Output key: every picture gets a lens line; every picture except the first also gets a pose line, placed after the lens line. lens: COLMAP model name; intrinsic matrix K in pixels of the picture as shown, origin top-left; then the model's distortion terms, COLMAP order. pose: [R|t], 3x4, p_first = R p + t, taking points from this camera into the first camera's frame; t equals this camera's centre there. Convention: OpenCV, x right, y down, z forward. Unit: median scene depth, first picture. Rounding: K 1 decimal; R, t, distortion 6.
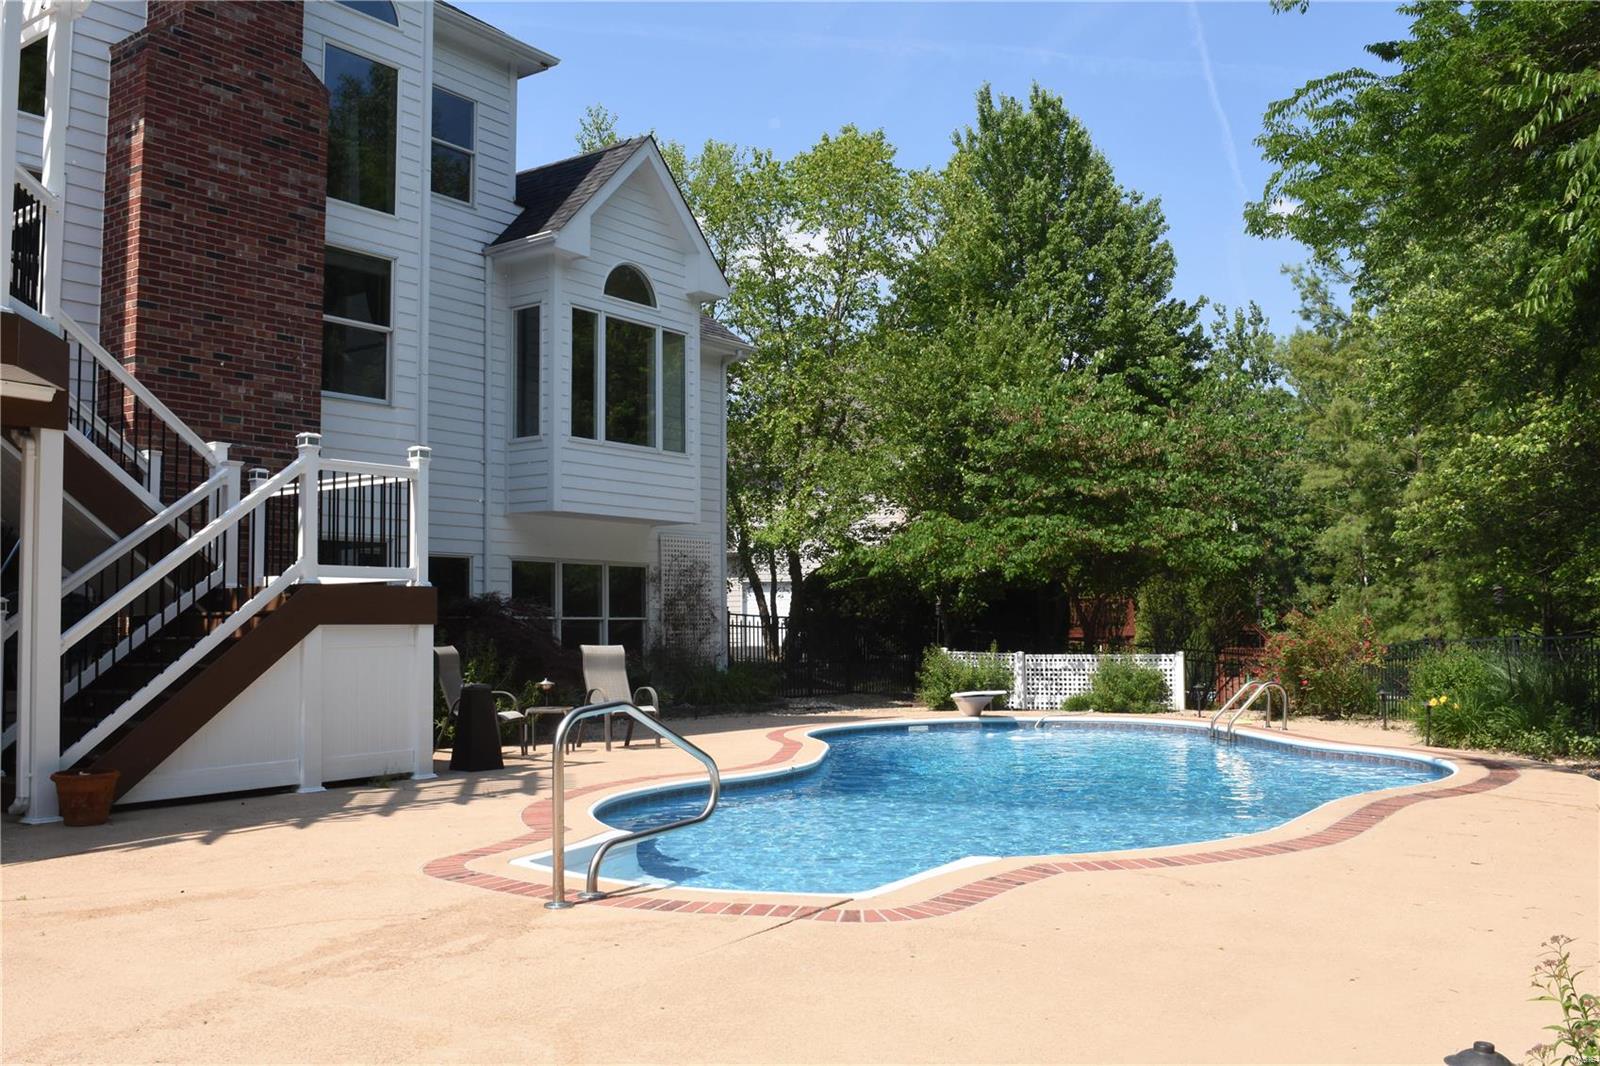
lens RADIAL K [[1403.4, 0, 800.0], [0, 1403.4, 533.0], [0, 0, 1]] dist [-0.086800, 0.016740]
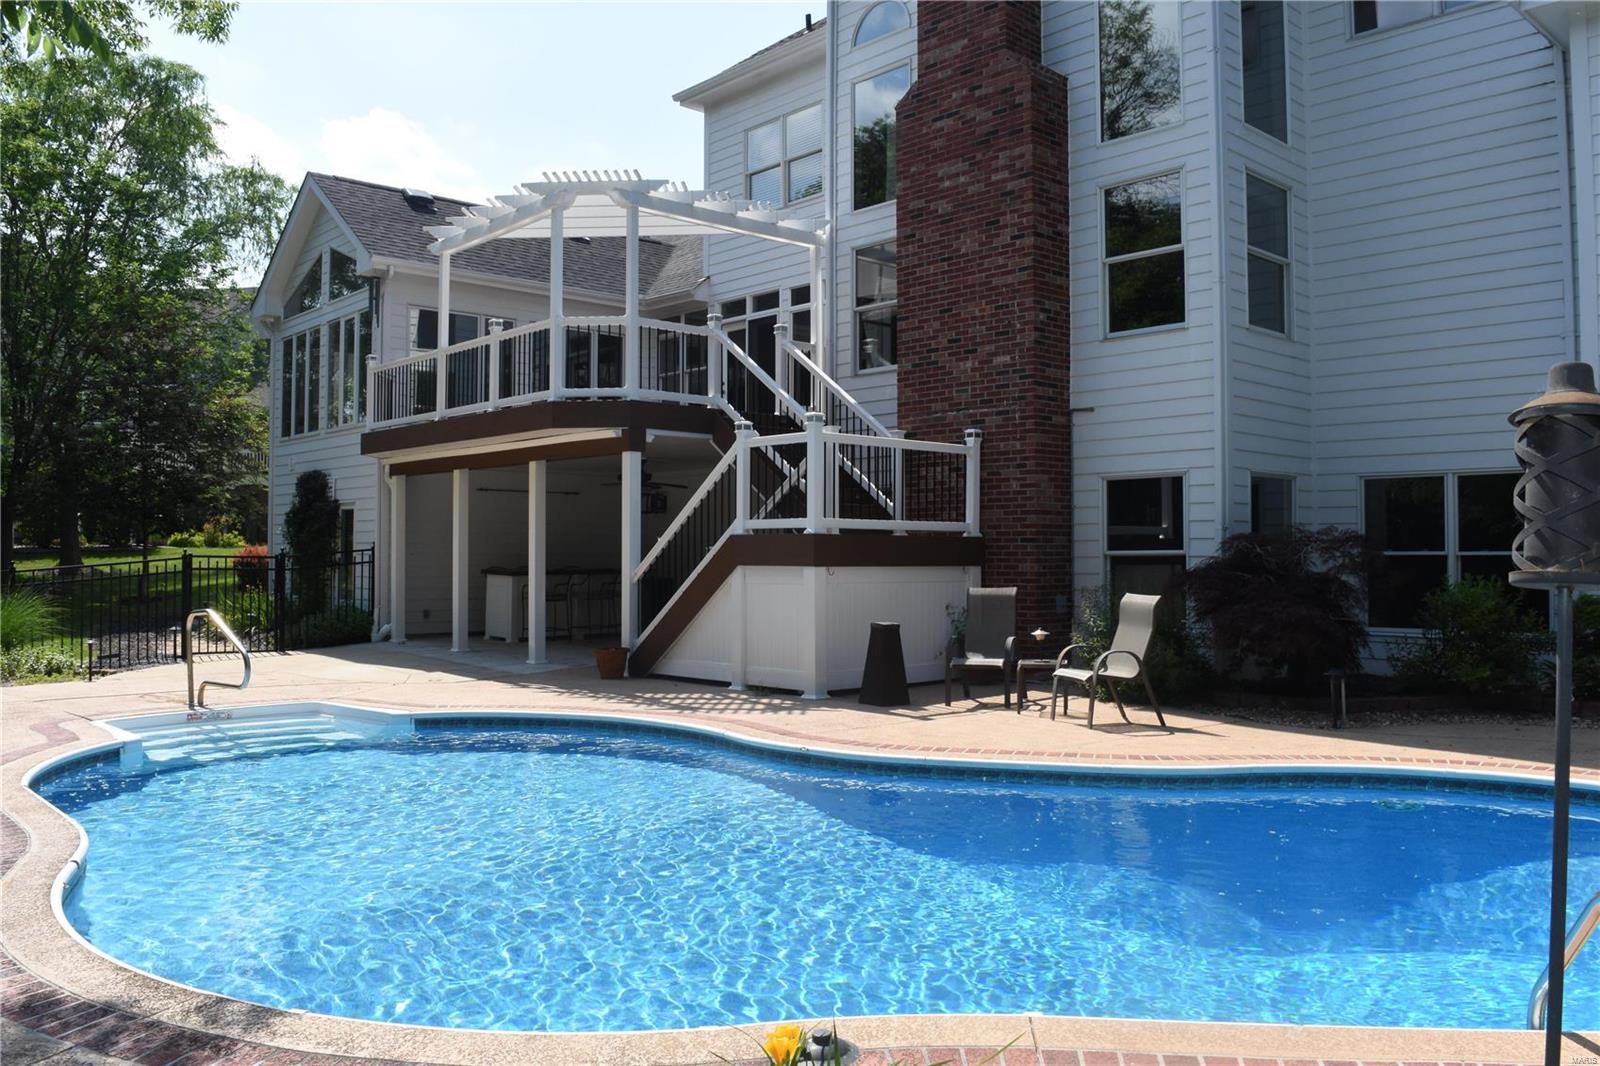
lens RADIAL K [[1257.6, 0, 800.0], [0, 1257.6, 533.0], [0, 0, 1]] dist [-0.097734, 0.026272]
pose [[-0.219223, -0.005912, -0.975657, 0.455009], [0.067657, 0.997482, -0.021246, 0.036125], [0.973326, -0.070668, -0.218271, 0.739238]]
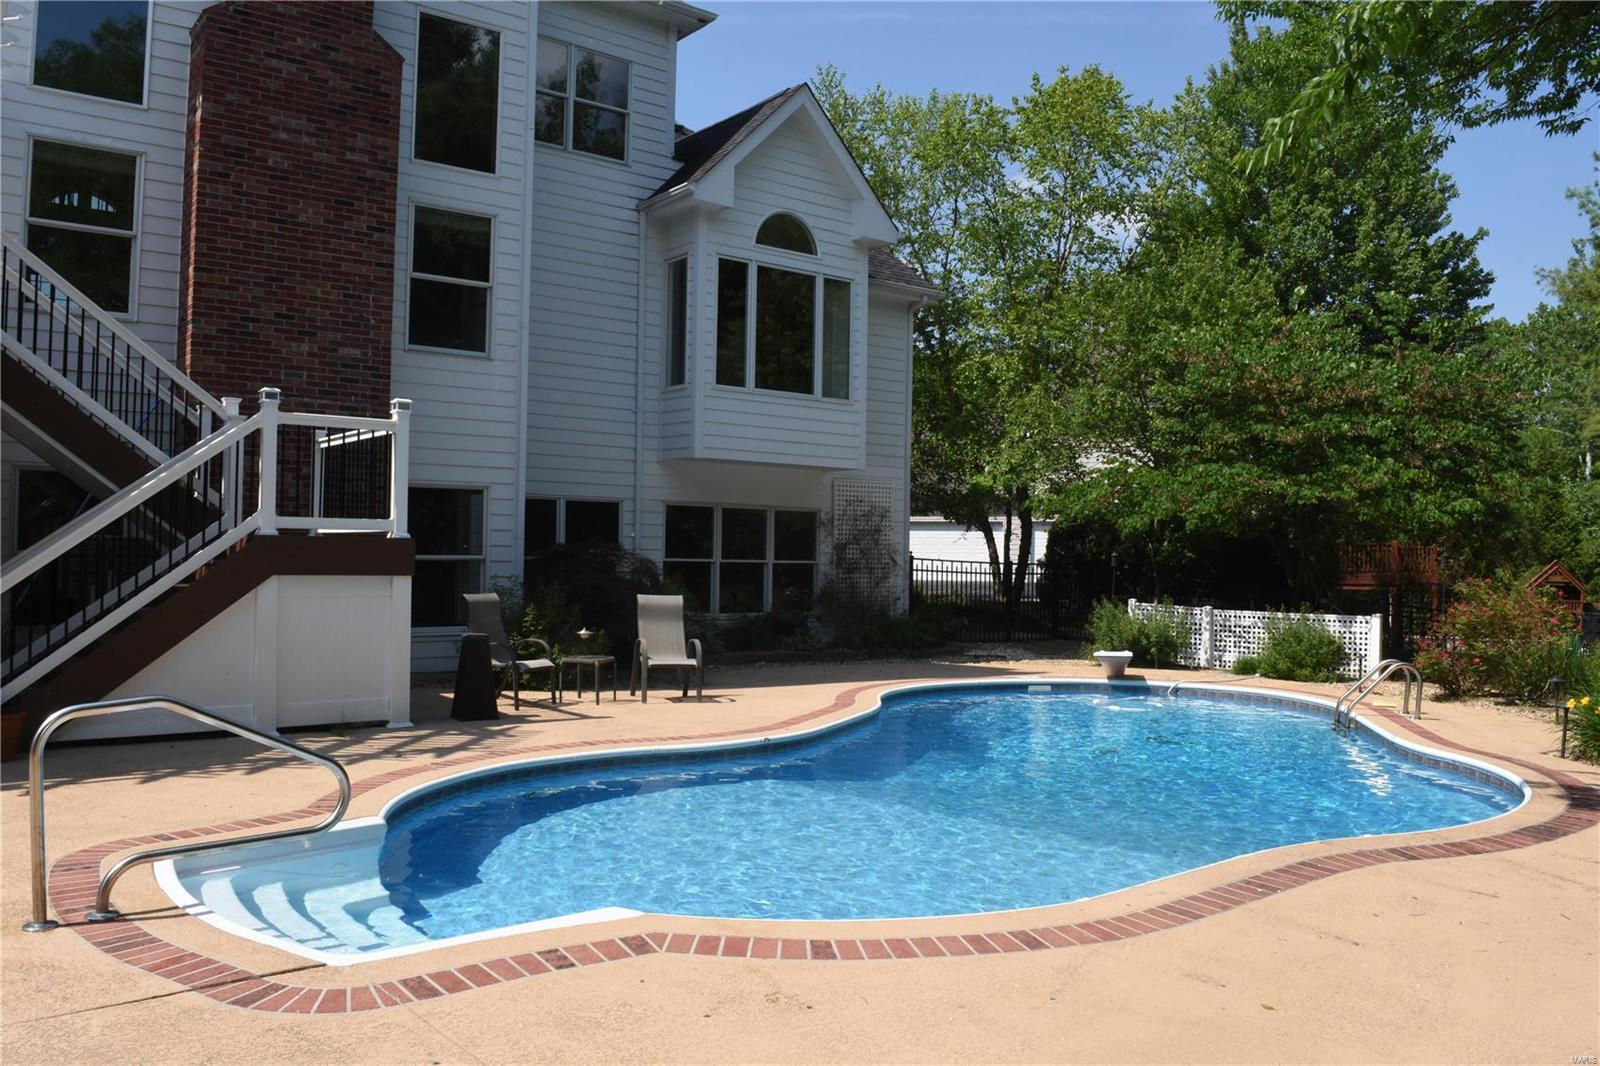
lens RADIAL K [[1257.6, 0, 800.0], [0, 1257.6, 533.0], [0, 0, 1]] dist [-0.097734, 0.026272]
pose [[0.956527, 0.020349, -0.290934, 0.162954], [-0.005724, 0.998681, 0.051032, -0.007756], [0.291589, -0.047149, 0.955381, 0.135198]]
